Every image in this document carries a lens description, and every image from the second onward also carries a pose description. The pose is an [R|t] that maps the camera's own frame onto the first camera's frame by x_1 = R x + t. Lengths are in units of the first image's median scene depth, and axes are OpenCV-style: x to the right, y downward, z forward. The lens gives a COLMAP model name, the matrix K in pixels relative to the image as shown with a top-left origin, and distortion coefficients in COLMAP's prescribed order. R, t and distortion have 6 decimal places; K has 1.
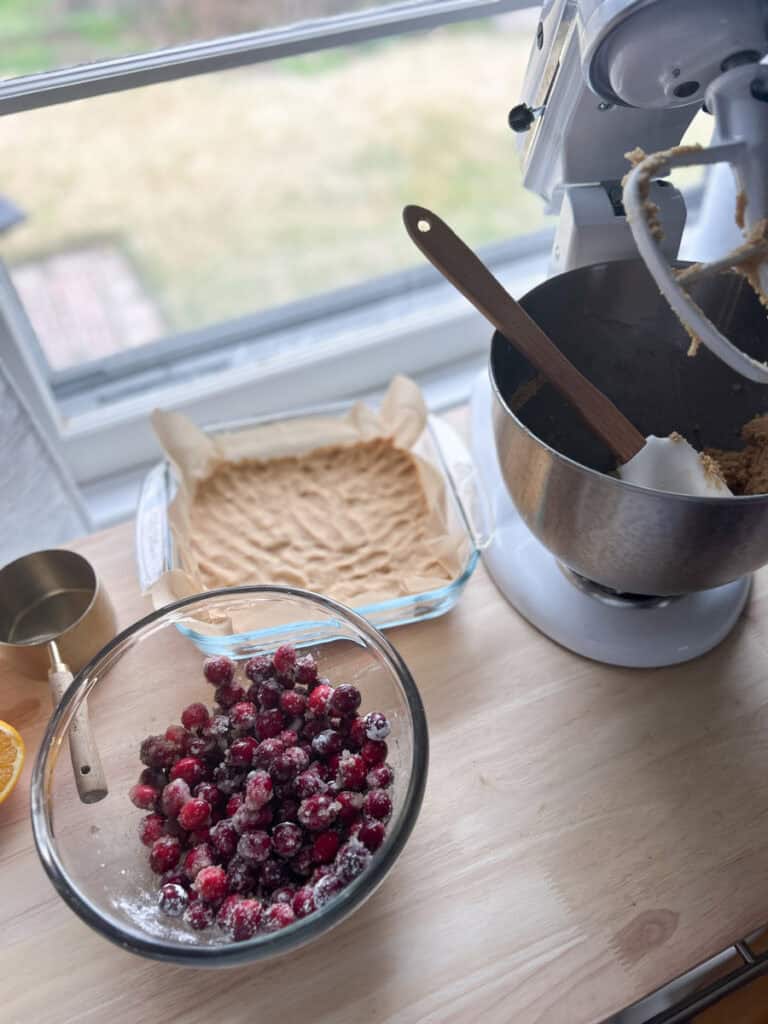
lens RADIAL K [[772.1, 0, 383.0], [0, 772.1, 485.8], [0, 0, 1]] dist [0.045272, -0.076084]
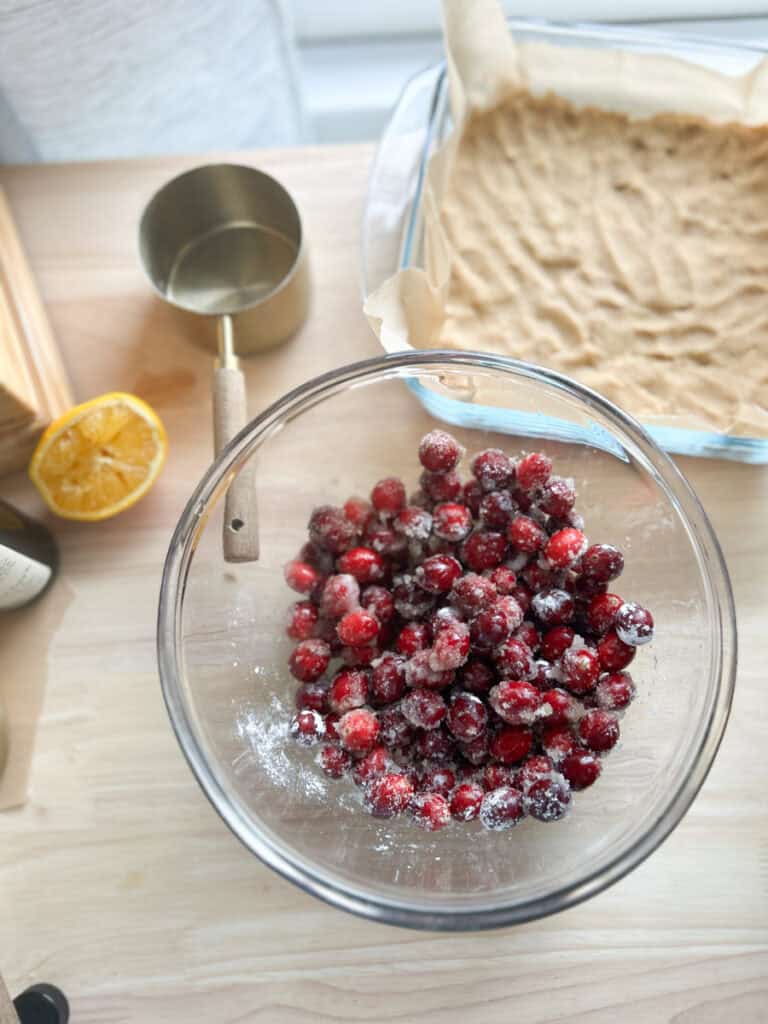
lens RADIAL K [[772.1, 0, 383.0], [0, 772.1, 485.8], [0, 0, 1]] dist [0.045272, -0.076084]
pose [[0.927631, 0.365536, -0.076710, -0.202210], [-0.284145, 0.823964, 0.490251, -0.062839], [0.242411, -0.432975, 0.868199, 0.393532]]
